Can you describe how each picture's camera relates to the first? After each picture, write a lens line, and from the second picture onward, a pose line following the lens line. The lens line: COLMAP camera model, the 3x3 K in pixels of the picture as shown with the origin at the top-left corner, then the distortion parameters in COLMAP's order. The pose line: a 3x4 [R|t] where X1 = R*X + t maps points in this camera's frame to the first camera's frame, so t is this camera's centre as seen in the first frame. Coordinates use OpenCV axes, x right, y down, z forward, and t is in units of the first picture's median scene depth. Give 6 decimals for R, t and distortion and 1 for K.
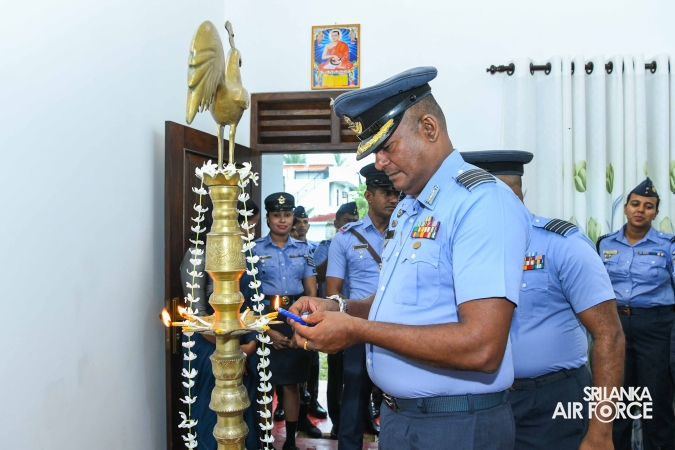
lens RADIAL K [[550.0, 0, 328.6], [0, 550.0, 234.4], [0, 0, 1]] dist [-0.065412, 0.007226]
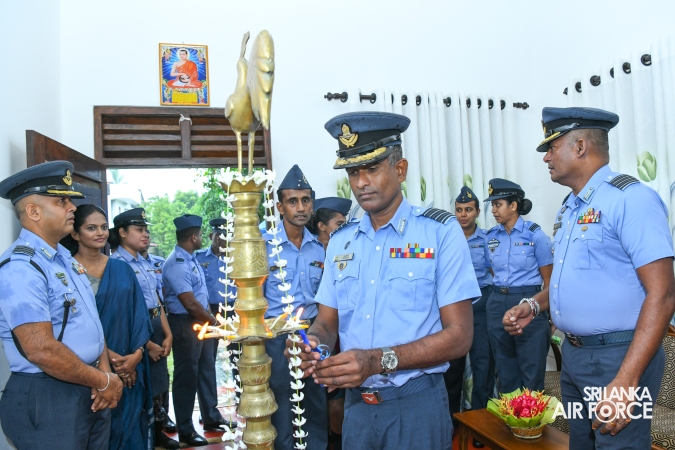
lens RADIAL K [[506.8, 0, 344.8], [0, 506.8, 233.3], [0, 0, 1]] dist [-0.064124, 0.003116]
pose [[0.901816, -0.043575, 0.429917, -0.147578], [0.053999, 0.998468, -0.012069, 0.002294], [-0.428732, 0.034099, 0.902788, 0.028188]]
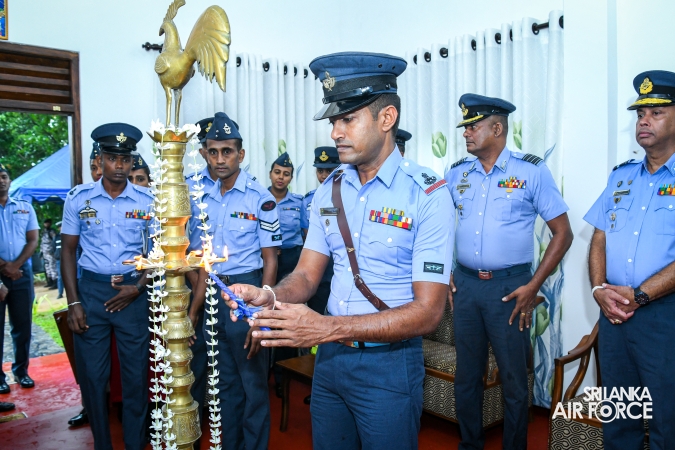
lens RADIAL K [[542.4, 0, 337.1], [0, 542.4, 230.4], [0, 0, 1]] dist [-0.073140, 0.012620]
pose [[0.659498, -0.055684, 0.749641, -0.279738], [0.019661, 0.998189, 0.056850, 0.012780], [-0.751449, -0.022754, 0.659399, 0.000426]]
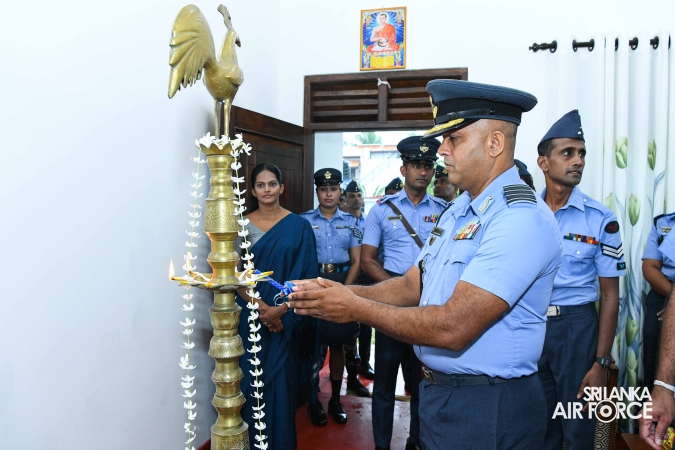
lens RADIAL K [[515.8, 0, 338.0], [0, 515.8, 232.7], [0, 0, 1]] dist [-0.063591, 0.005472]
pose [[0.992155, 0.015767, -0.124017, 0.060499], [-0.010505, 0.999021, 0.042968, 0.006893], [0.124573, -0.041328, 0.991349, -0.001449]]
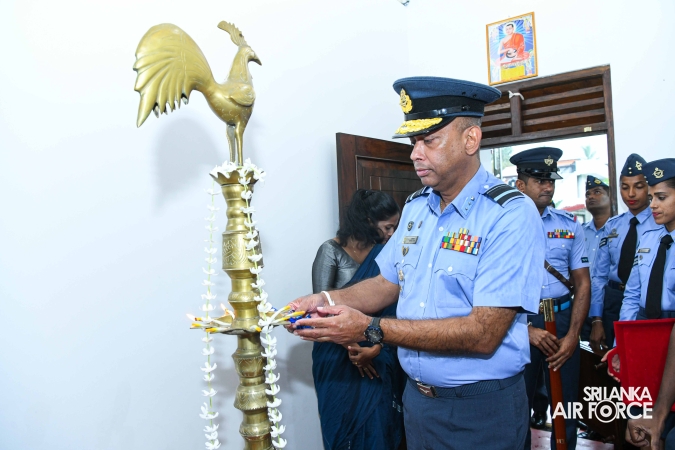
lens RADIAL K [[461.5, 0, 346.4], [0, 461.5, 234.4], [0, 0, 1]] dist [-0.056937, 0.001762]
pose [[0.887281, -0.034696, -0.459922, 0.129098], [0.040283, 0.999186, 0.002336, 0.003132], [0.459466, -0.020600, 0.887956, 0.117483]]
